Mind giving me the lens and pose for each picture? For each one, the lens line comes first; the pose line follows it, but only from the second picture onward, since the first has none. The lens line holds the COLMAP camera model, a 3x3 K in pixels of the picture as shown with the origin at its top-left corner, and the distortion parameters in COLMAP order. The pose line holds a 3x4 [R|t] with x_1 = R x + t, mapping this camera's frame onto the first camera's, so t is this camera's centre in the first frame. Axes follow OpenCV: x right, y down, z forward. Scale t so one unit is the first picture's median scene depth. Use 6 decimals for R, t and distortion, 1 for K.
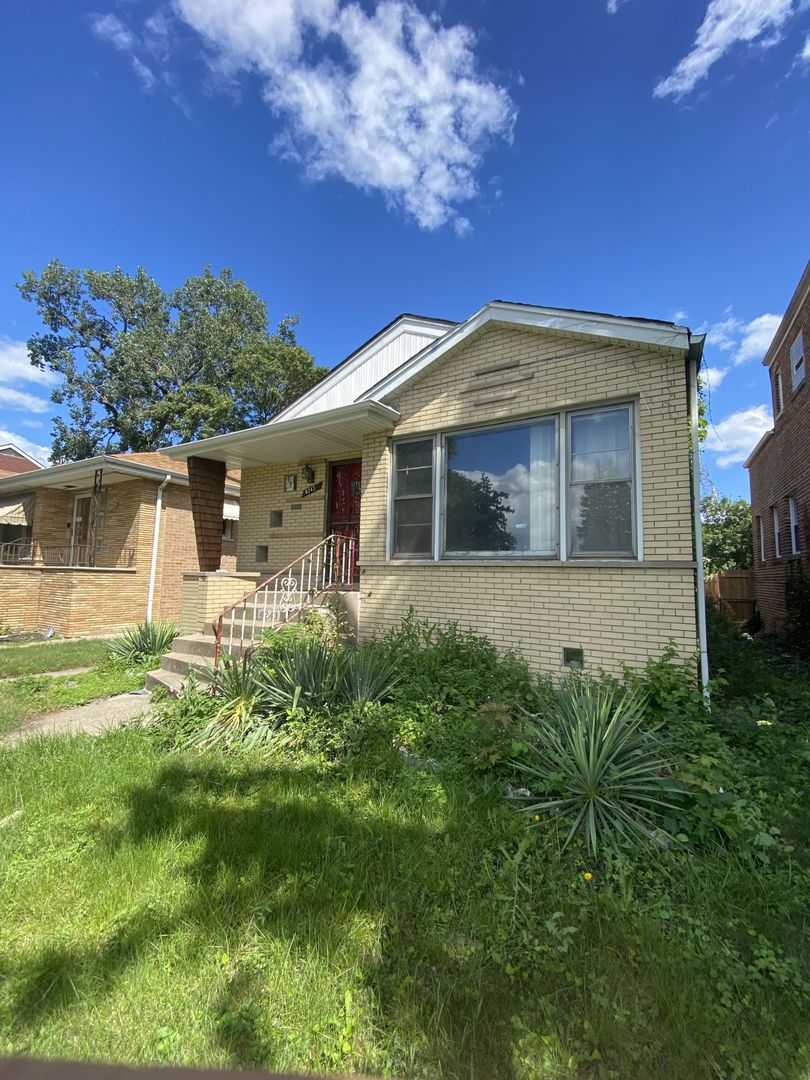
lens RADIAL K [[435.1, 0, 409.9], [0, 435.1, 536.4], [0, 0, 1]] dist [0.001376, -0.010849]
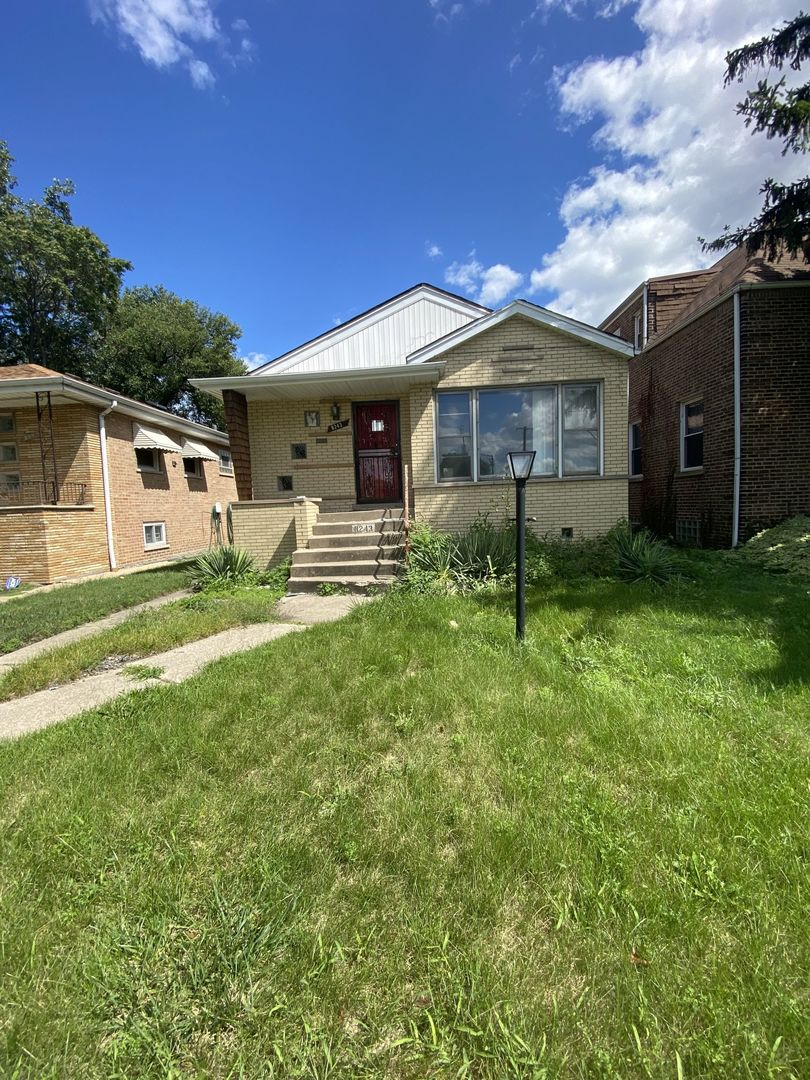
lens RADIAL K [[435.1, 0, 399.4], [0, 435.1, 534.8], [0, 0, 1]] dist [0.001376, -0.010849]
pose [[0.891333, -0.088385, 0.444651, -0.762967], [0.015876, 0.986295, 0.164226, -0.009015], [-0.453072, -0.139321, 0.880520, -0.178419]]
